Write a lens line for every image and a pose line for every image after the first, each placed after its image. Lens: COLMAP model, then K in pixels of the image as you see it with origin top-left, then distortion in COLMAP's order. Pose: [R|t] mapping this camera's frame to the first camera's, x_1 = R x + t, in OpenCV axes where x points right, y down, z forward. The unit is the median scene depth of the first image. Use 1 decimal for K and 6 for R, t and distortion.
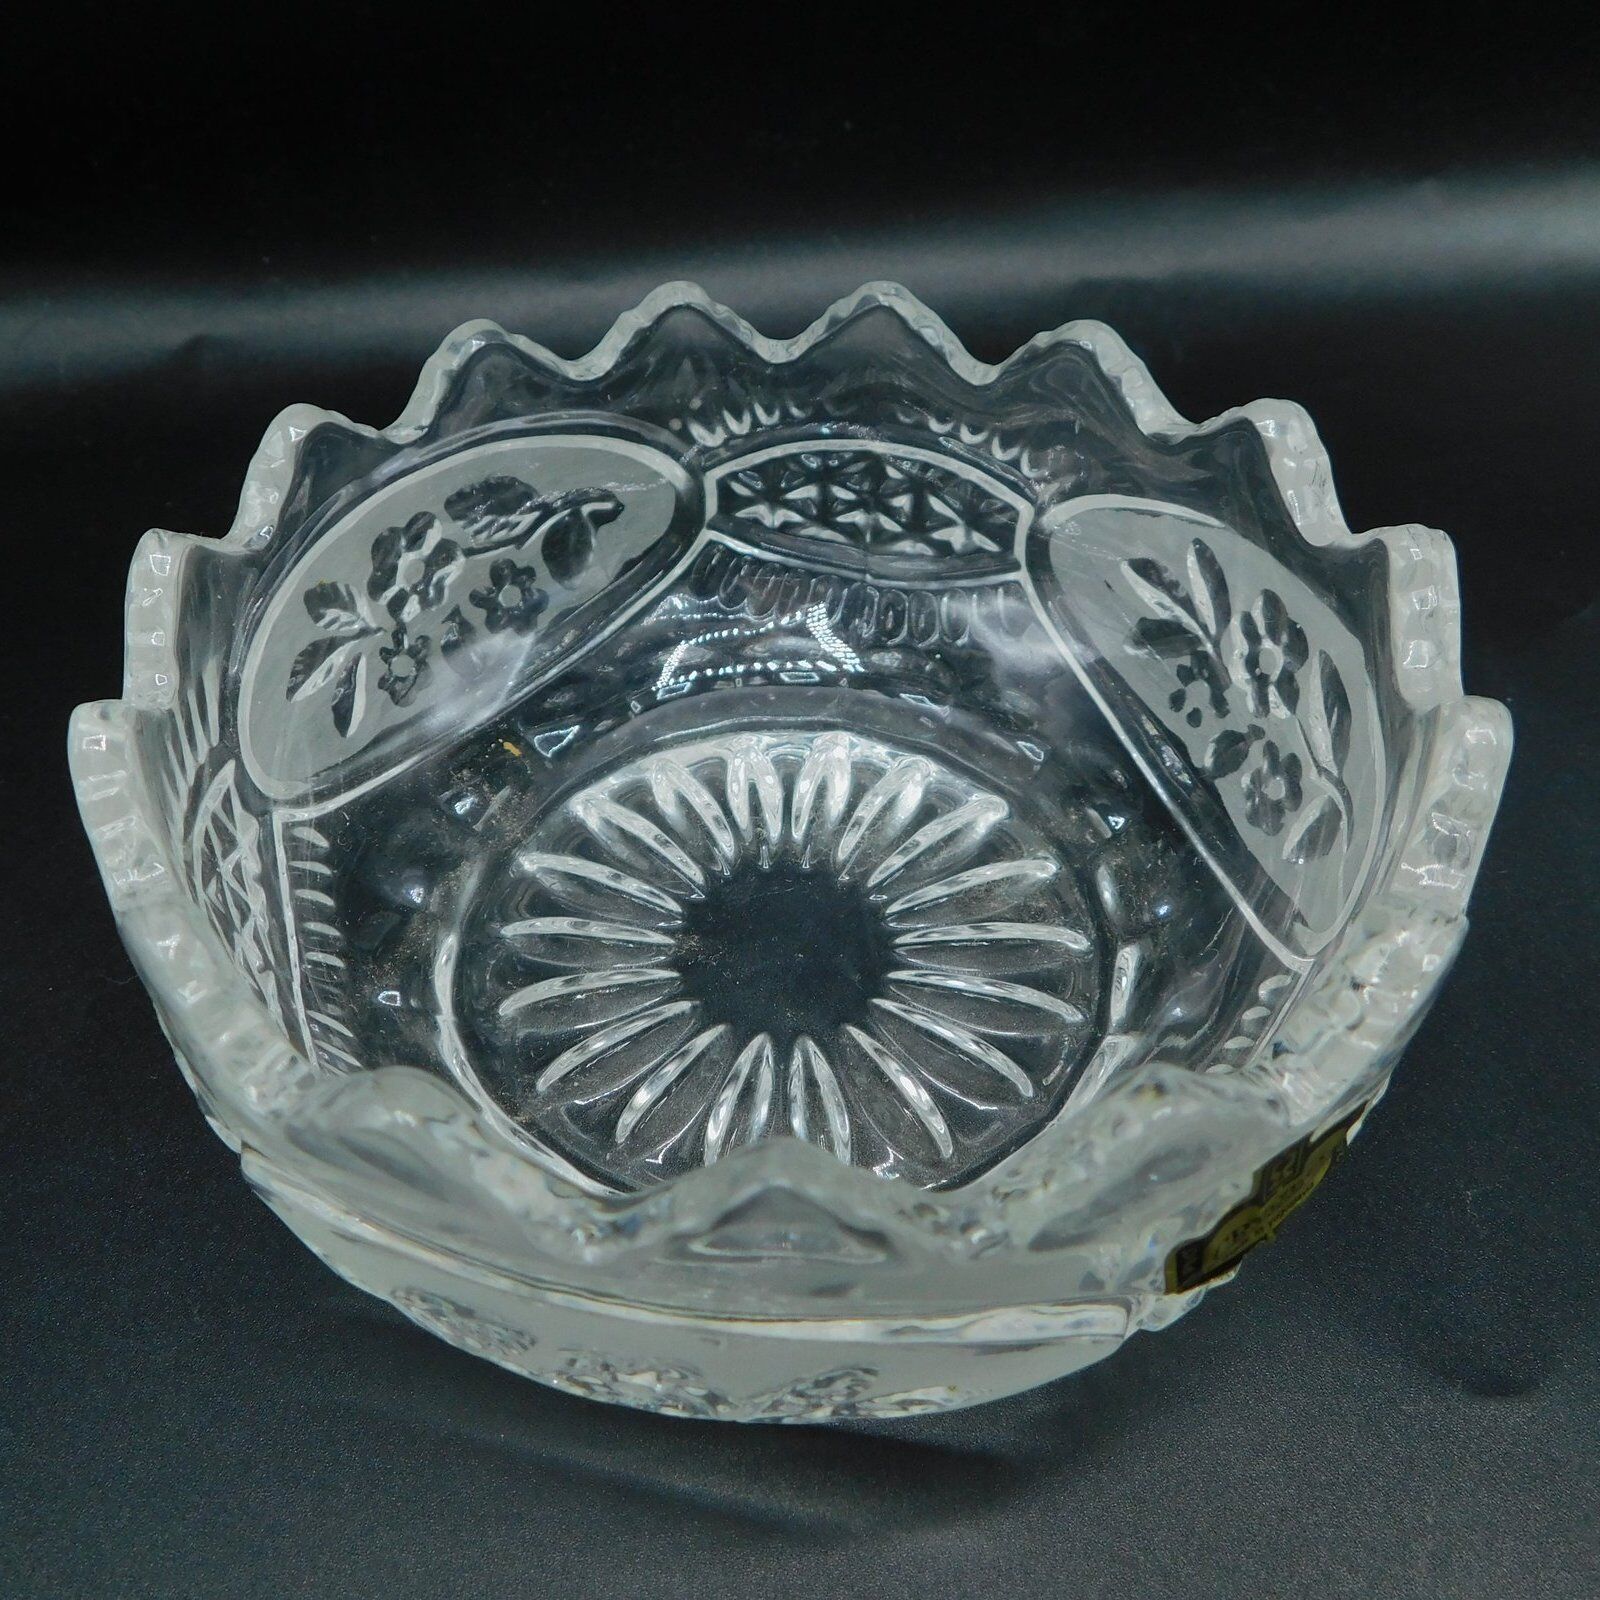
lens RADIAL K [[1462.0, 0, 798.3], [0, 1462.0, 793.8], [0, 0, 1]] dist [-0.013495, 0.000000]
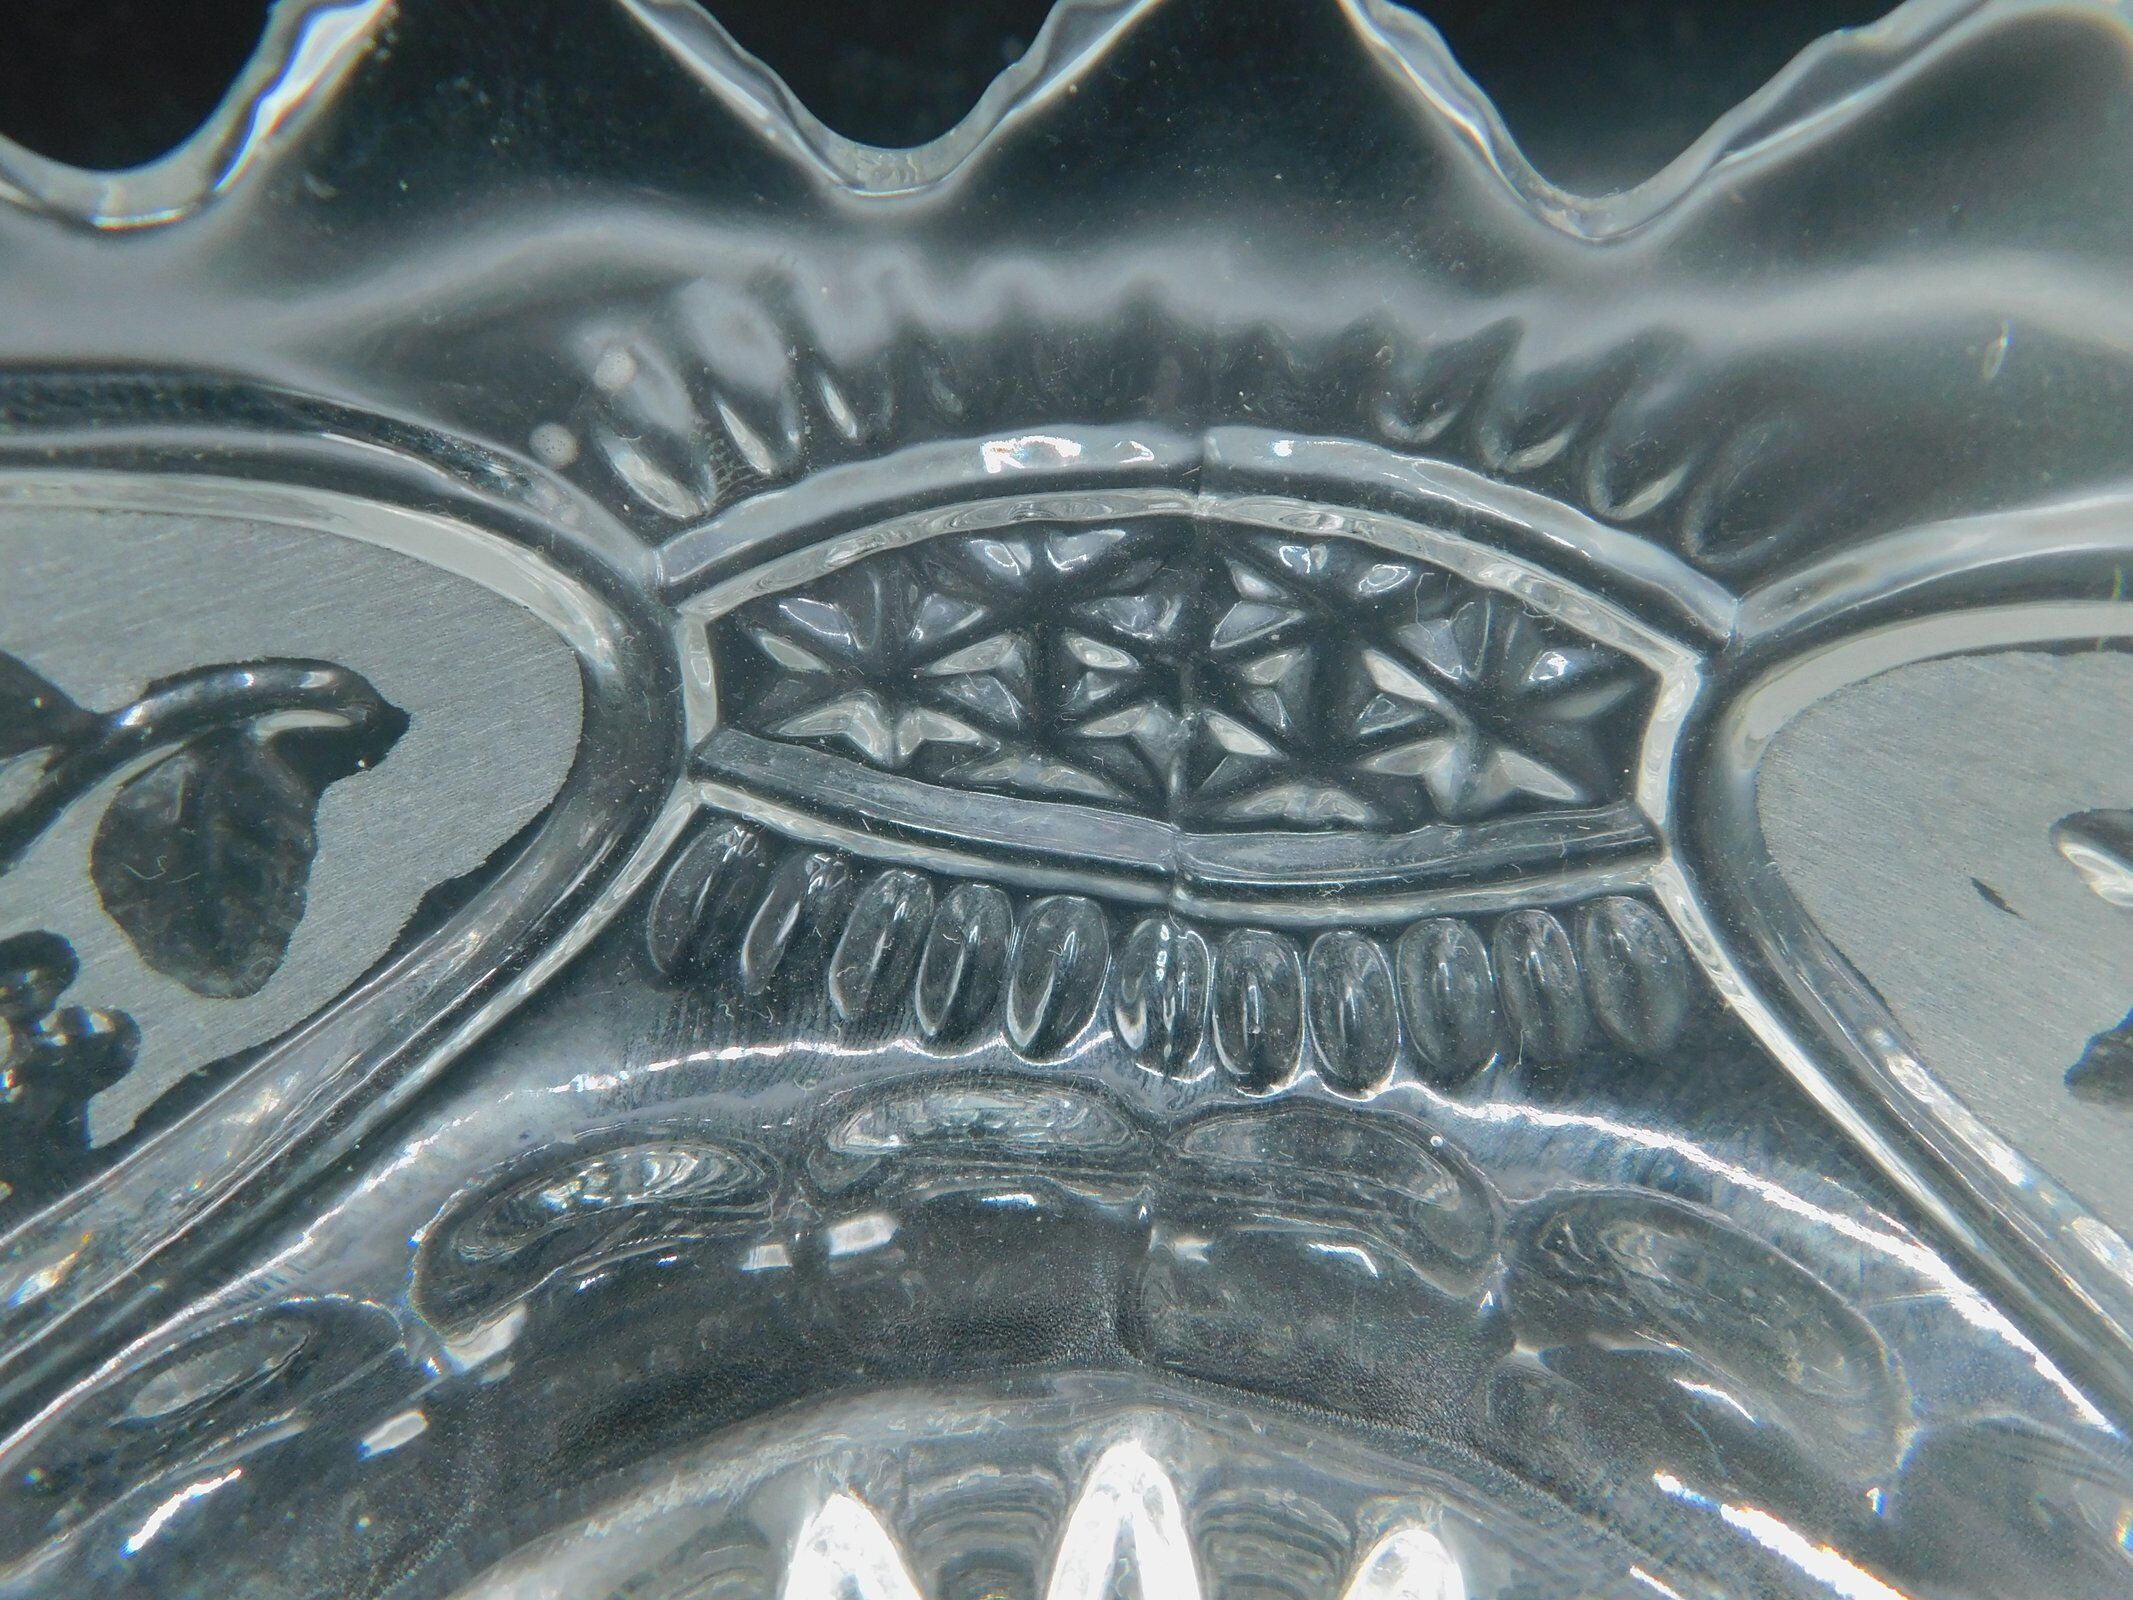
lens RADIAL K [[1500.6, 0, 1070.0], [0, 1500.6, 808.2], [0, 0, 1]] dist [-0.024157, 0.033884]
pose [[0.990514, -0.048946, 0.128400, -0.022967], [0.067268, 0.987508, -0.142488, -0.127791], [-0.119822, 0.149773, 0.981433, 0.699074]]
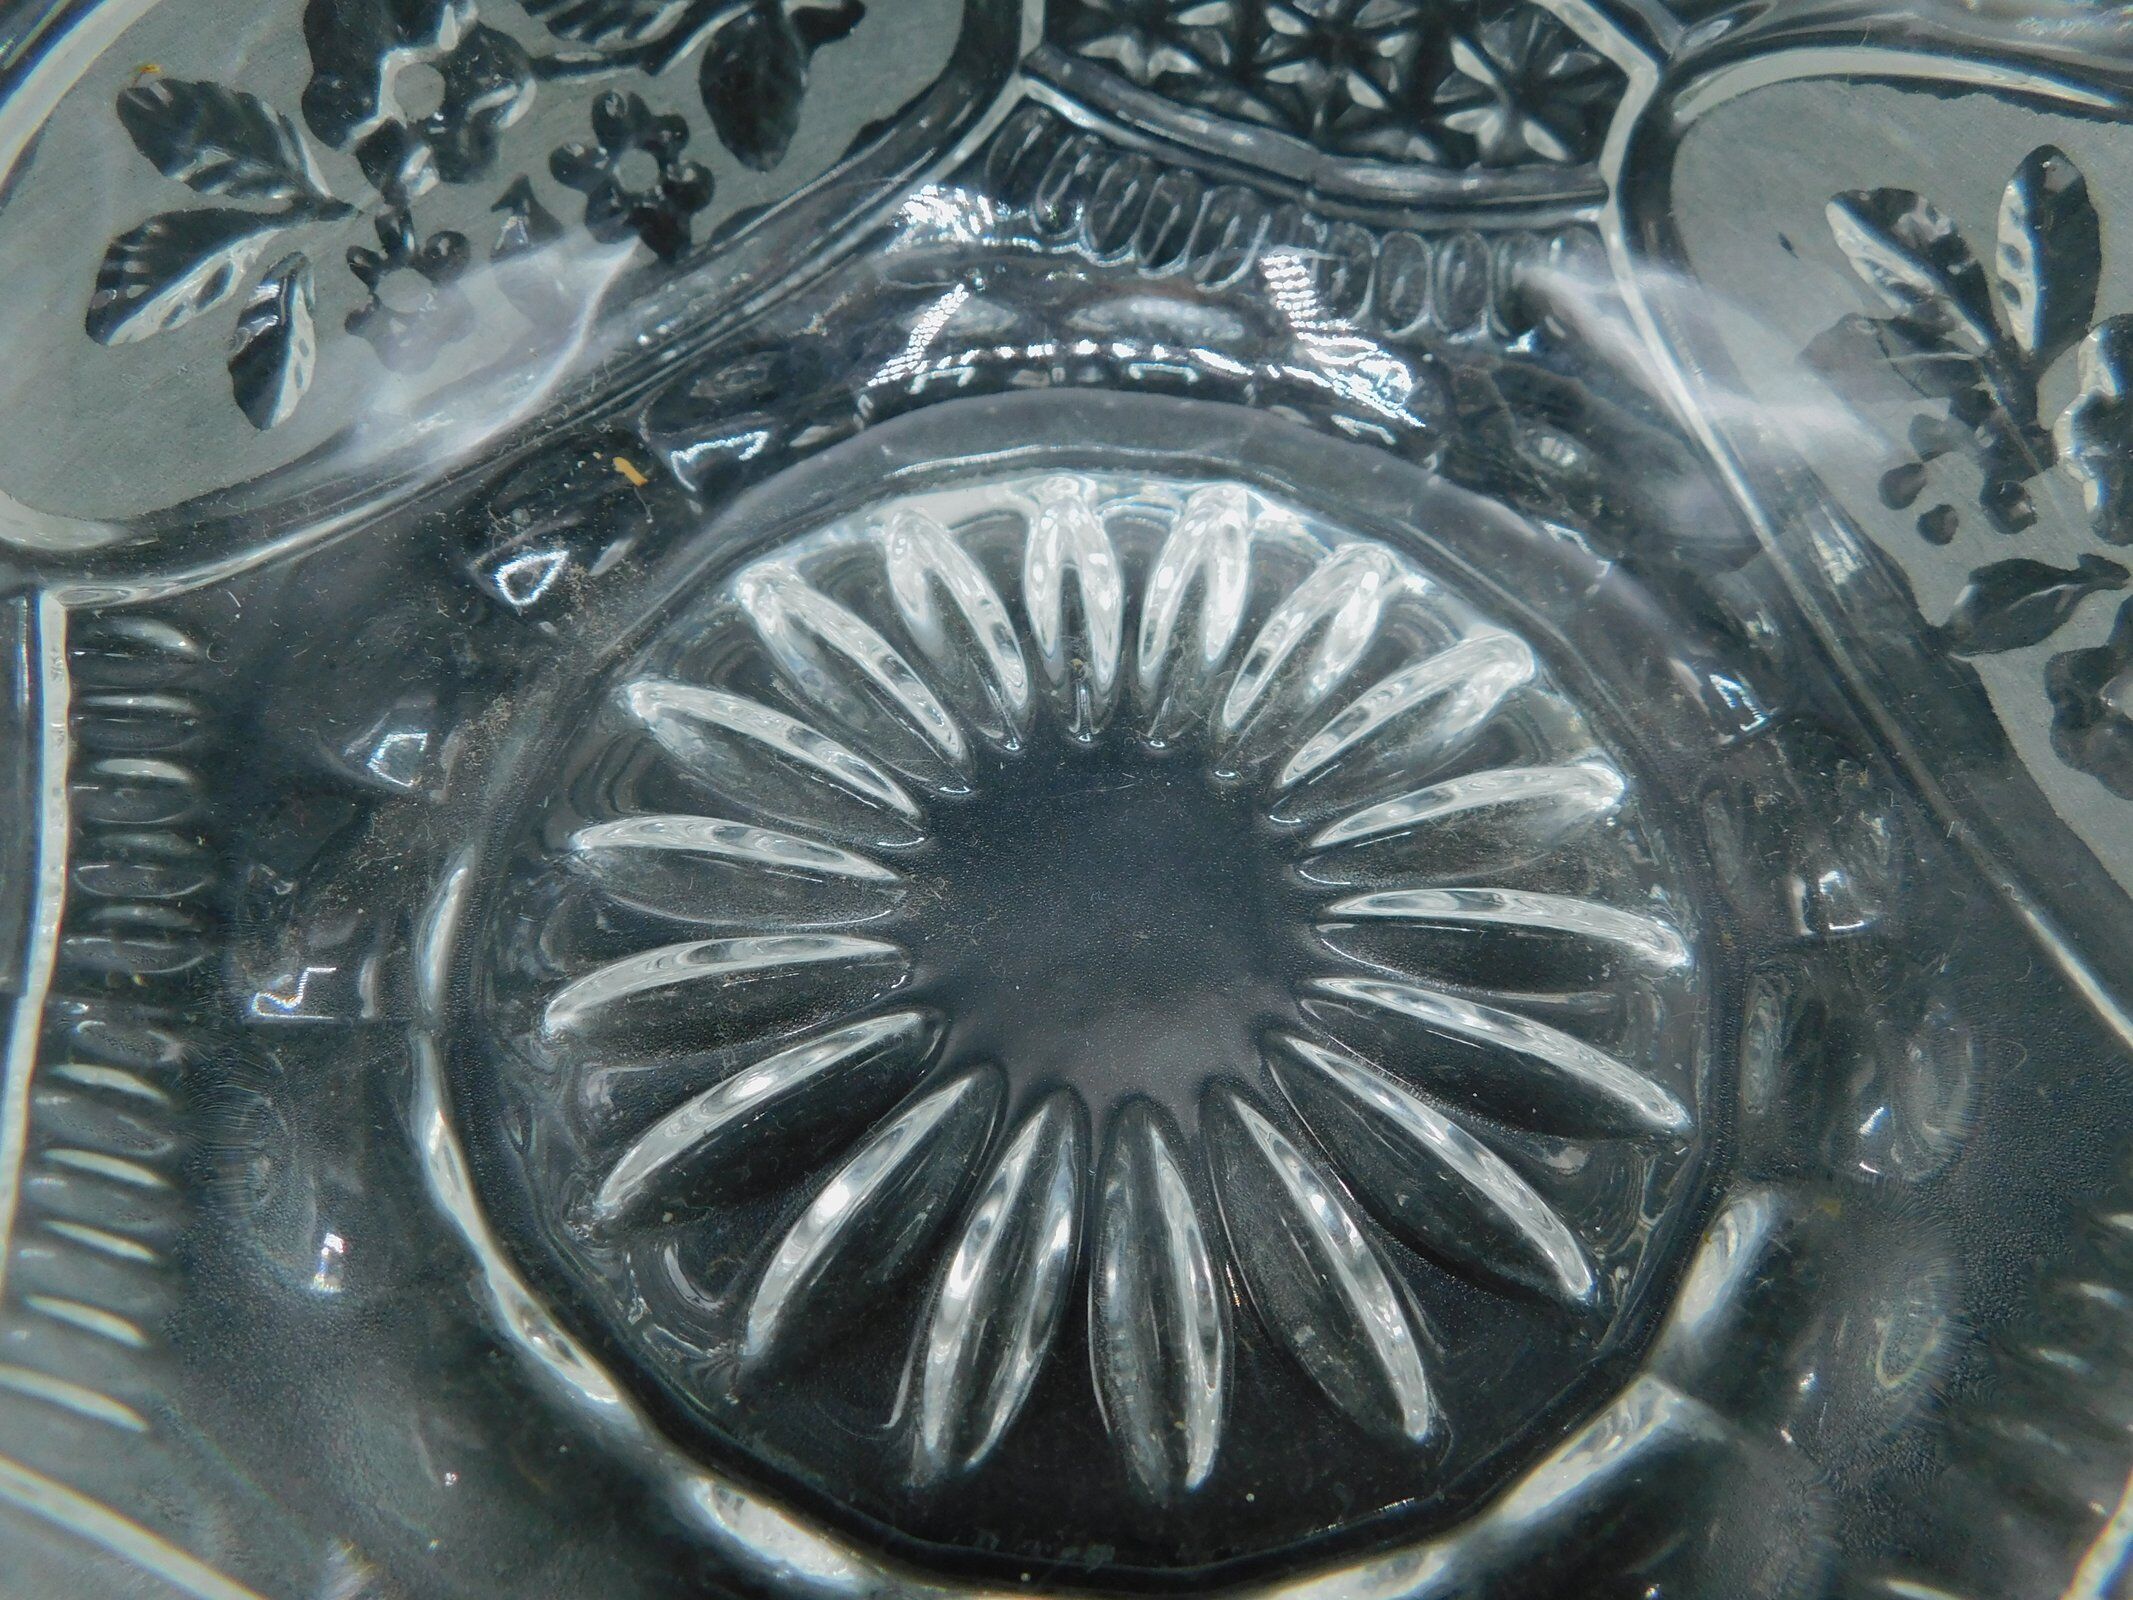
lens RADIAL K [[1500.6, 0, 1083.6], [0, 1500.6, 812.2], [0, 0, 1]] dist [-0.024157, 0.033884]
pose [[0.996658, 0.081099, 0.009836, -0.024457], [-0.081349, 0.974185, 0.210583, -0.037371], [0.007496, -0.210680, 0.977526, 0.431994]]
